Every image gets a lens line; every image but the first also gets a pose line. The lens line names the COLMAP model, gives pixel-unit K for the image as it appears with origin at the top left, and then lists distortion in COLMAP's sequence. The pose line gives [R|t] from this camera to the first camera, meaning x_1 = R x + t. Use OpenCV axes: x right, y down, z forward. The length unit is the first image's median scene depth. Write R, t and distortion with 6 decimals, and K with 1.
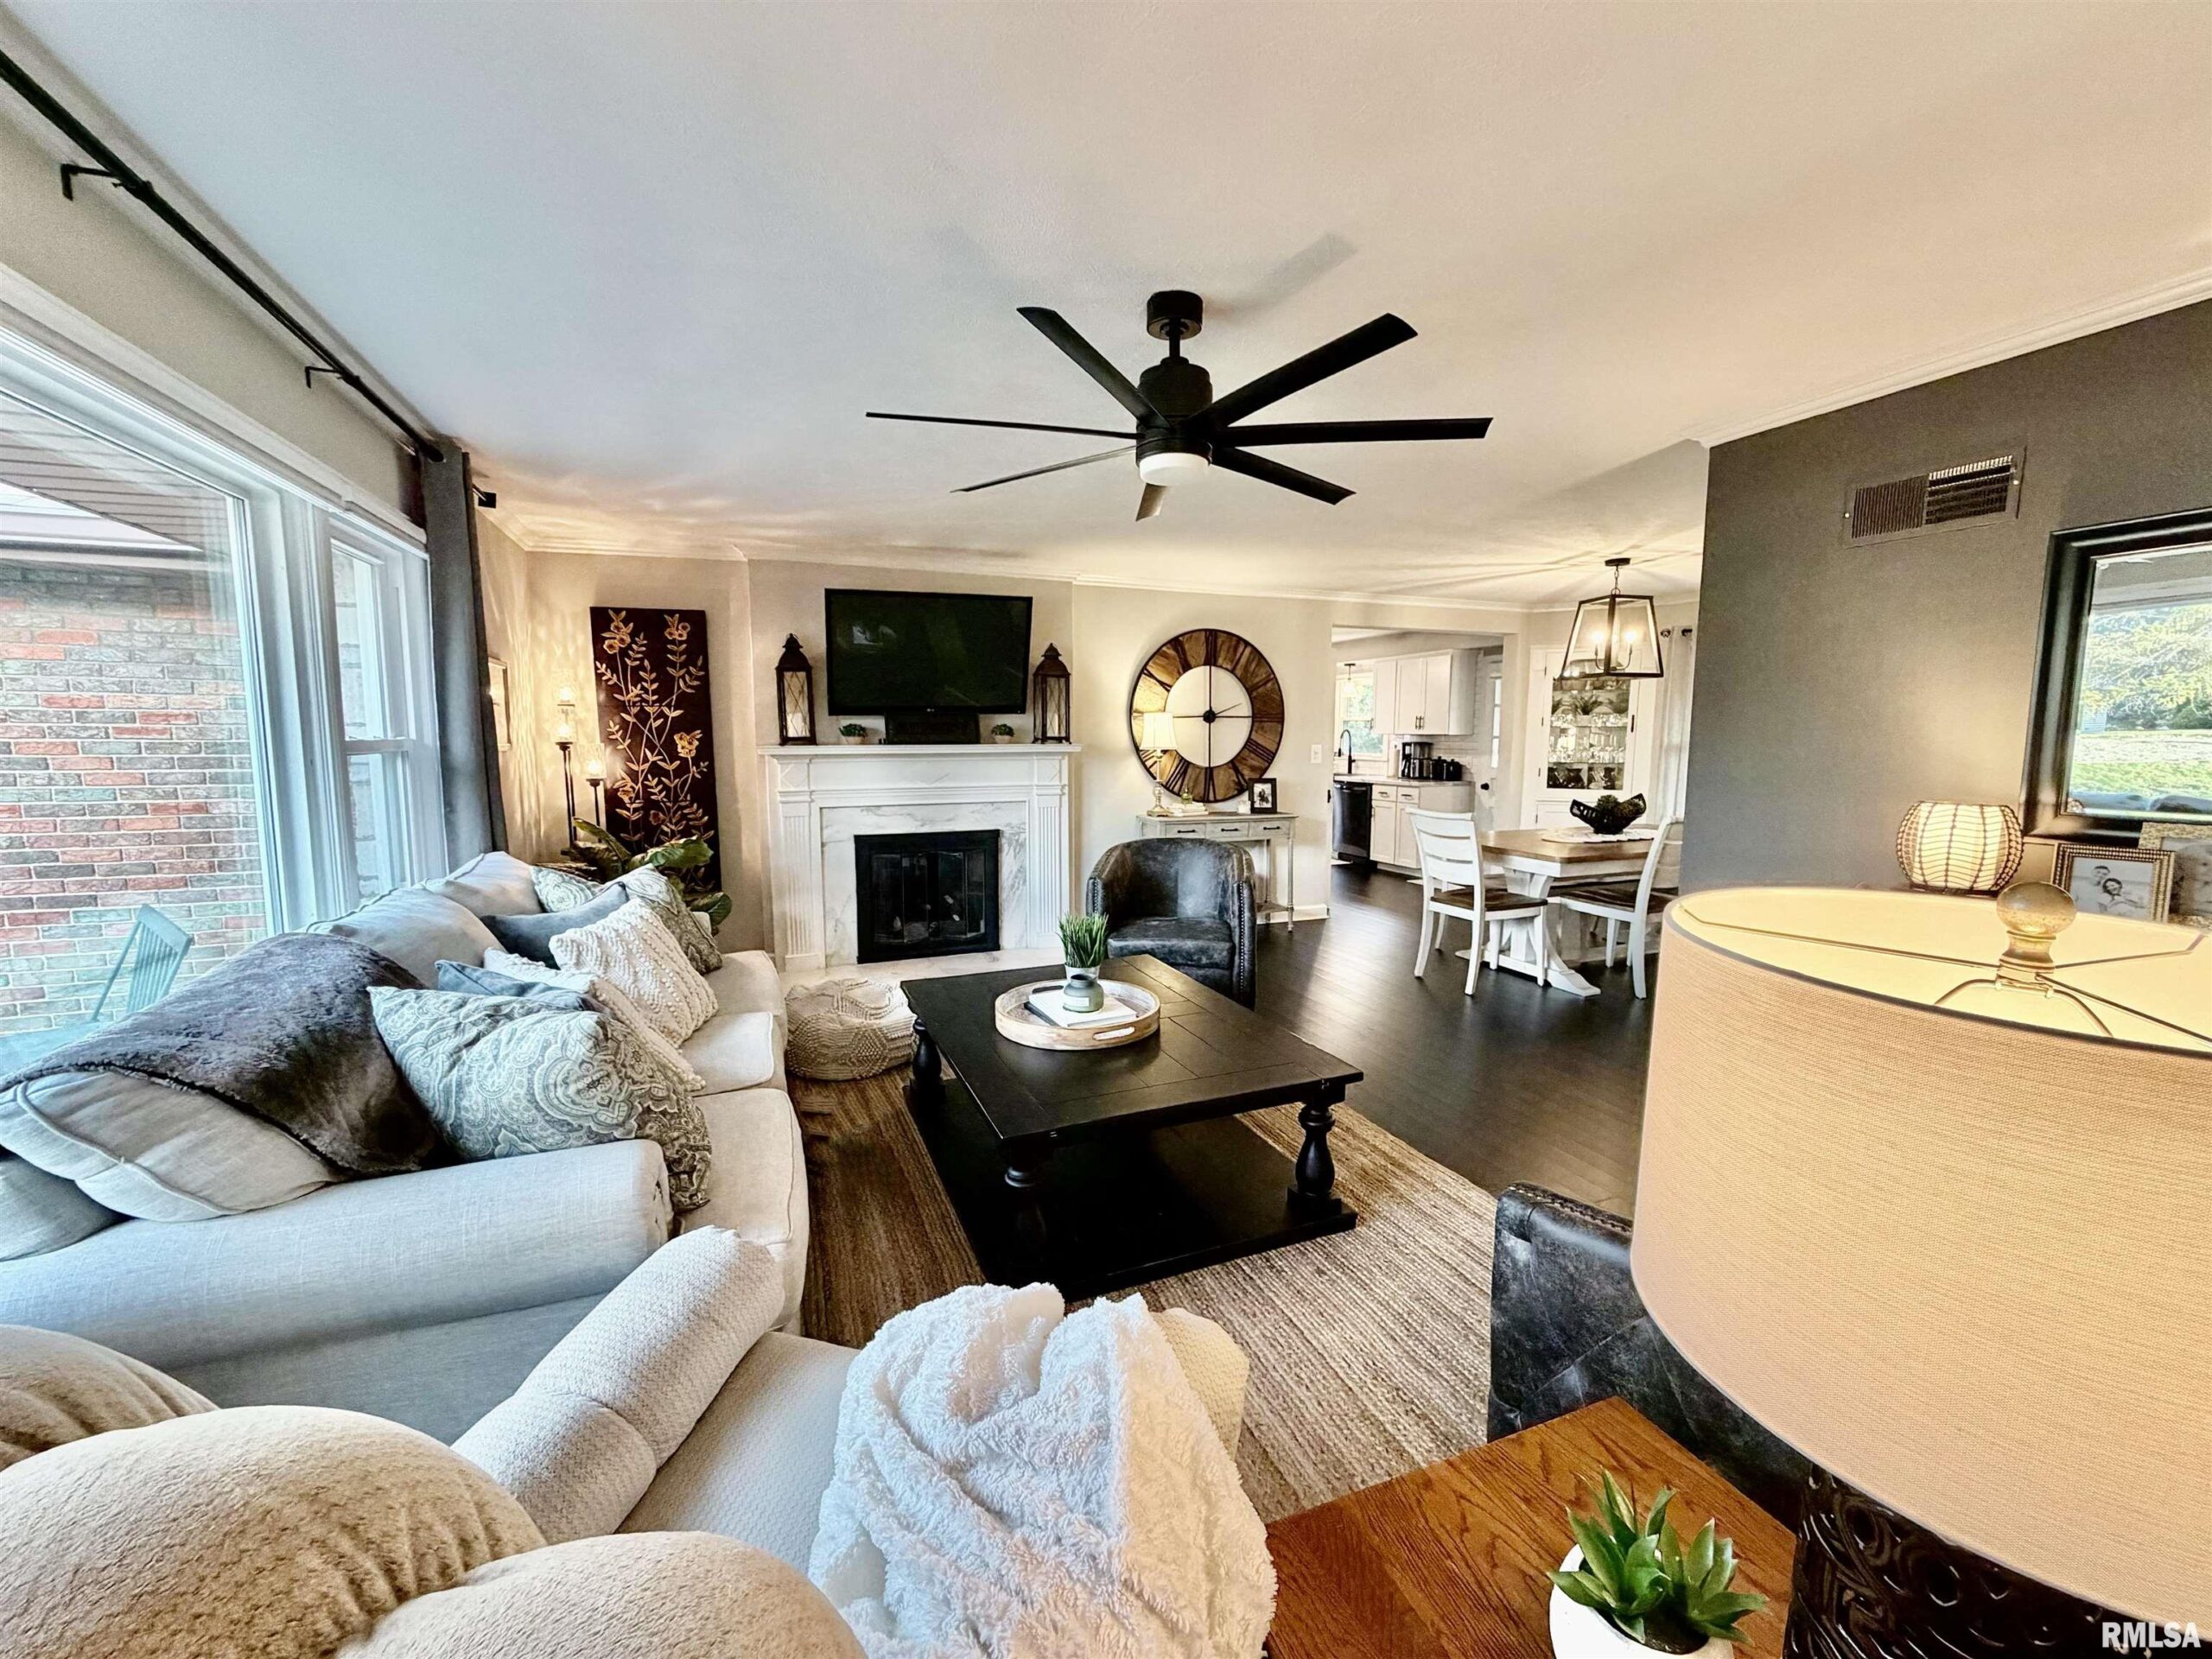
lens RADIAL K [[882.0, 0, 1099.1], [0, 882.0, 830.8], [0, 0, 1]] dist [0.001038, 0.000652]
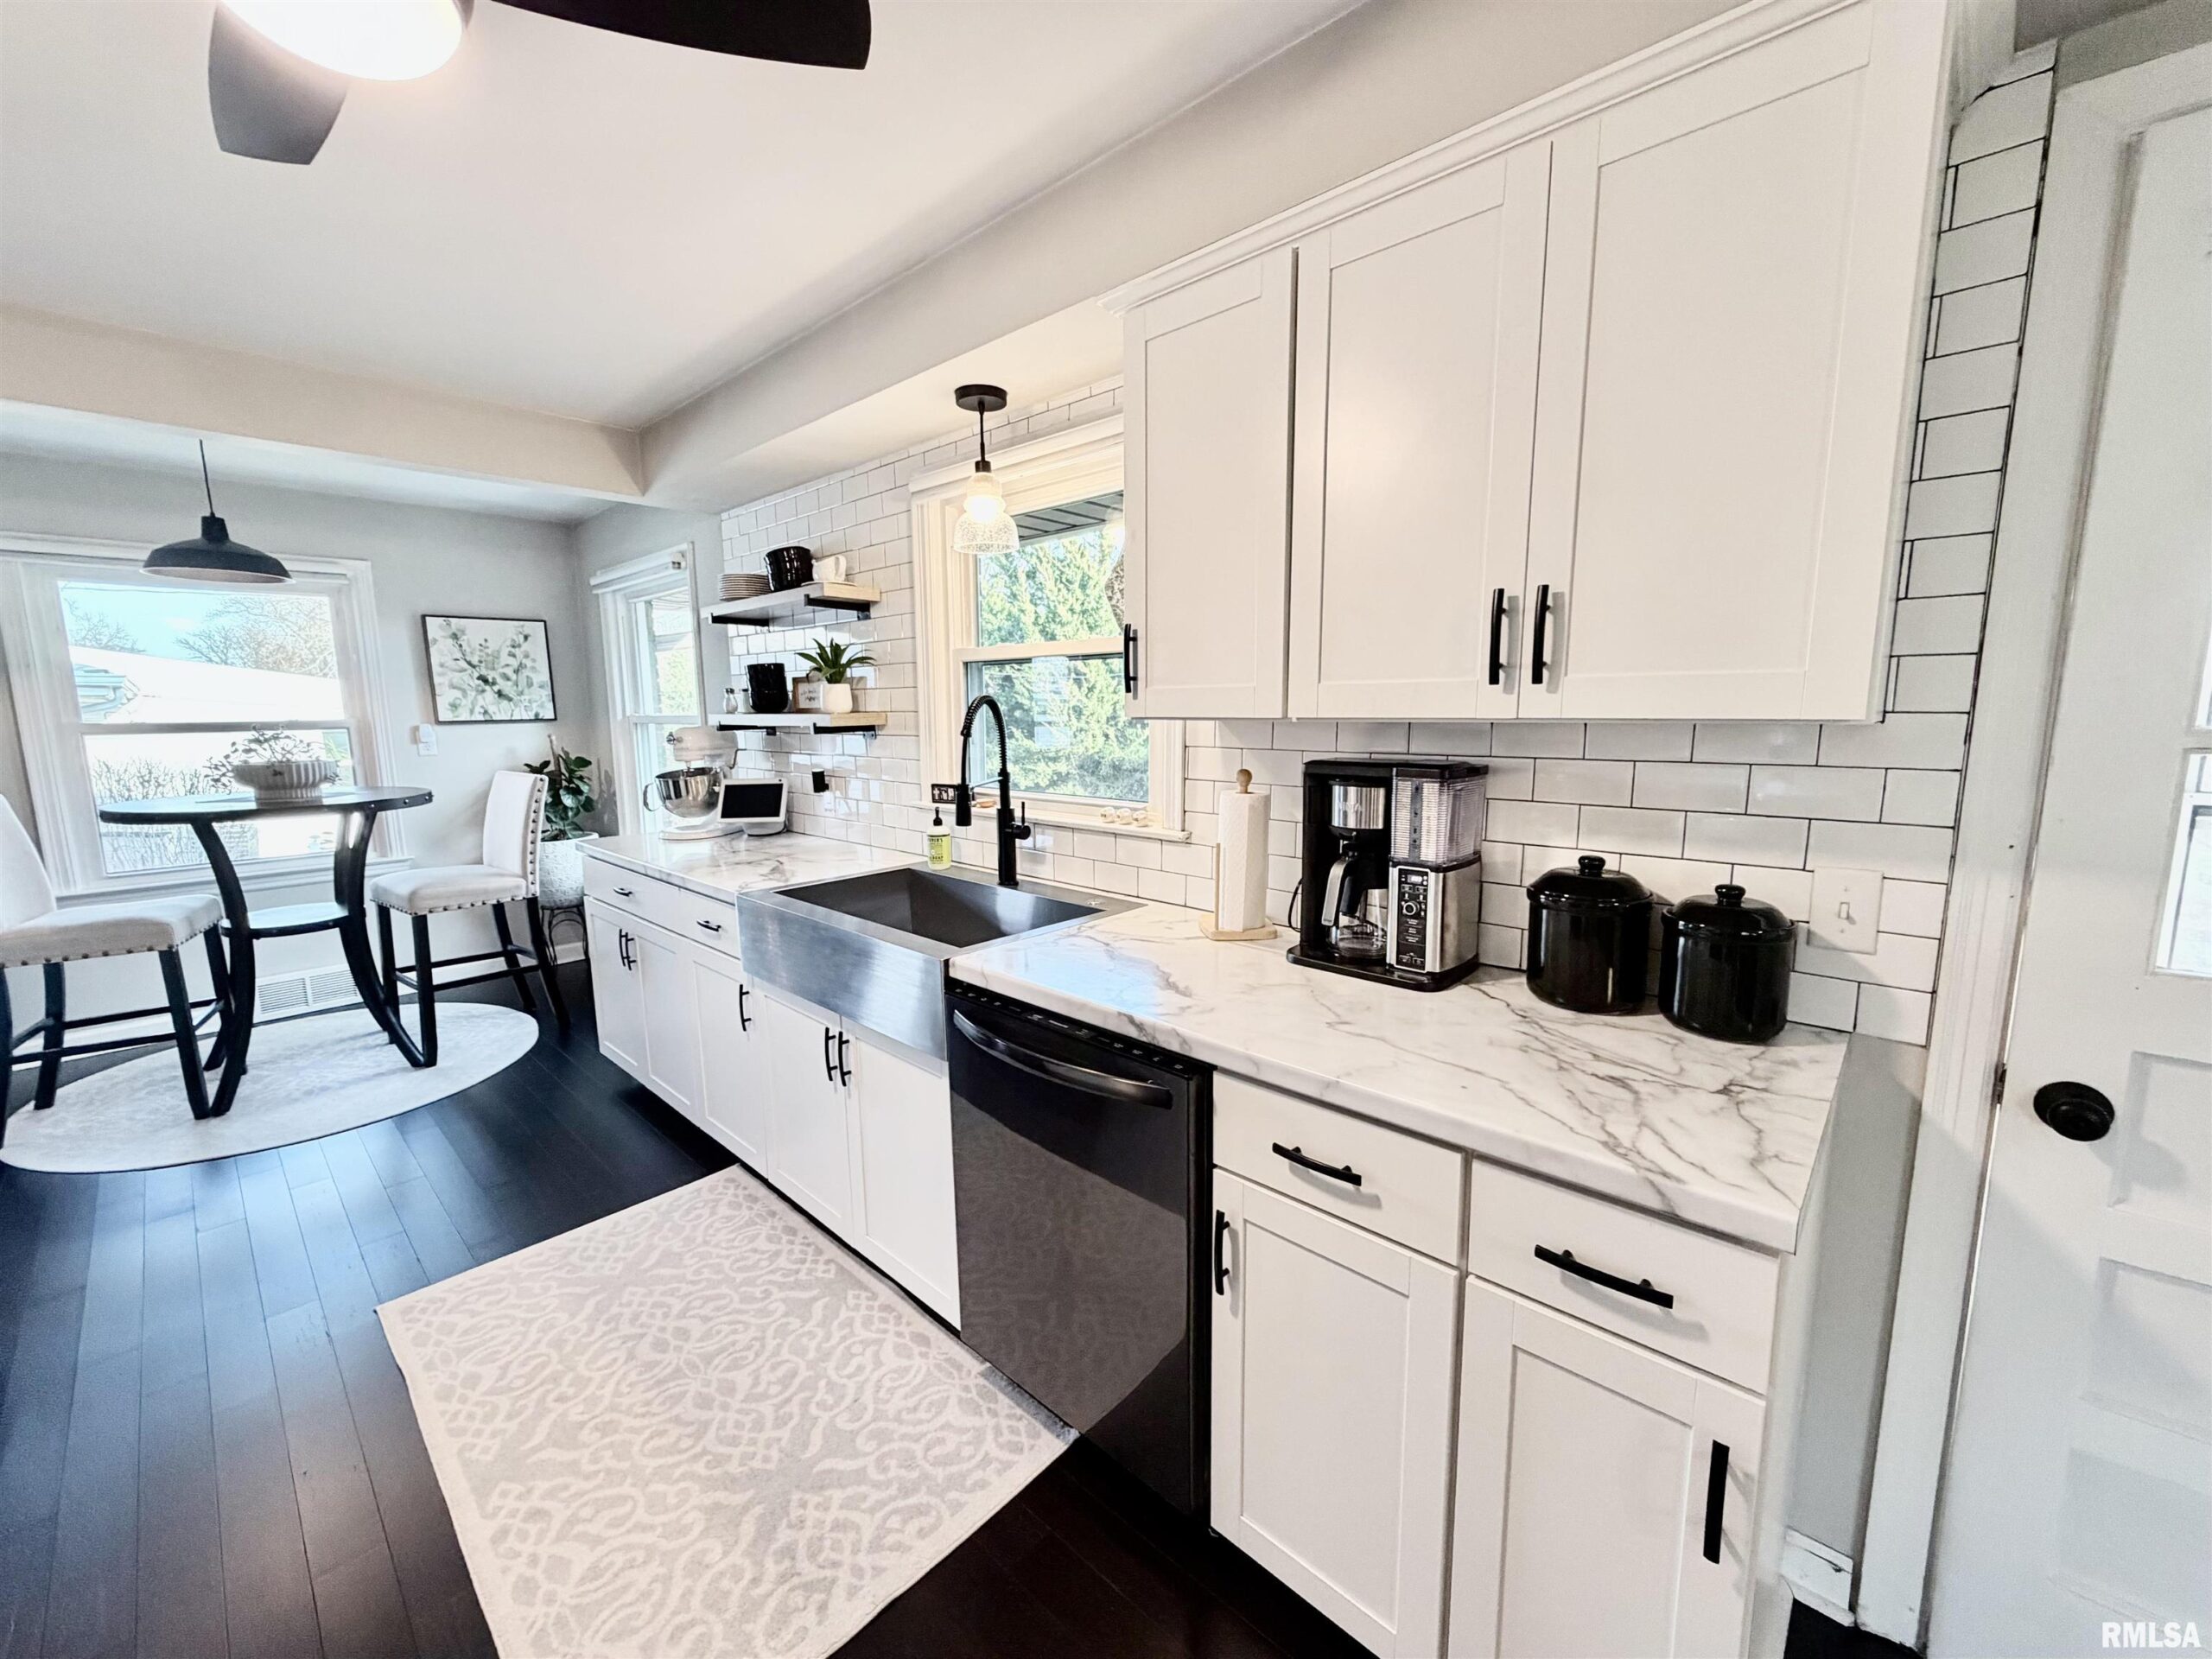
lens RADIAL K [[882.0, 0, 1099.1], [0, 882.0, 830.8], [0, 0, 1]] dist [0.001038, 0.000652]
pose [[0.905063, -0.074435, 0.418713, 0.230029], [0.062032, 0.997140, 0.043178, -0.097446], [-0.420729, -0.013105, 0.907092, 0.858683]]
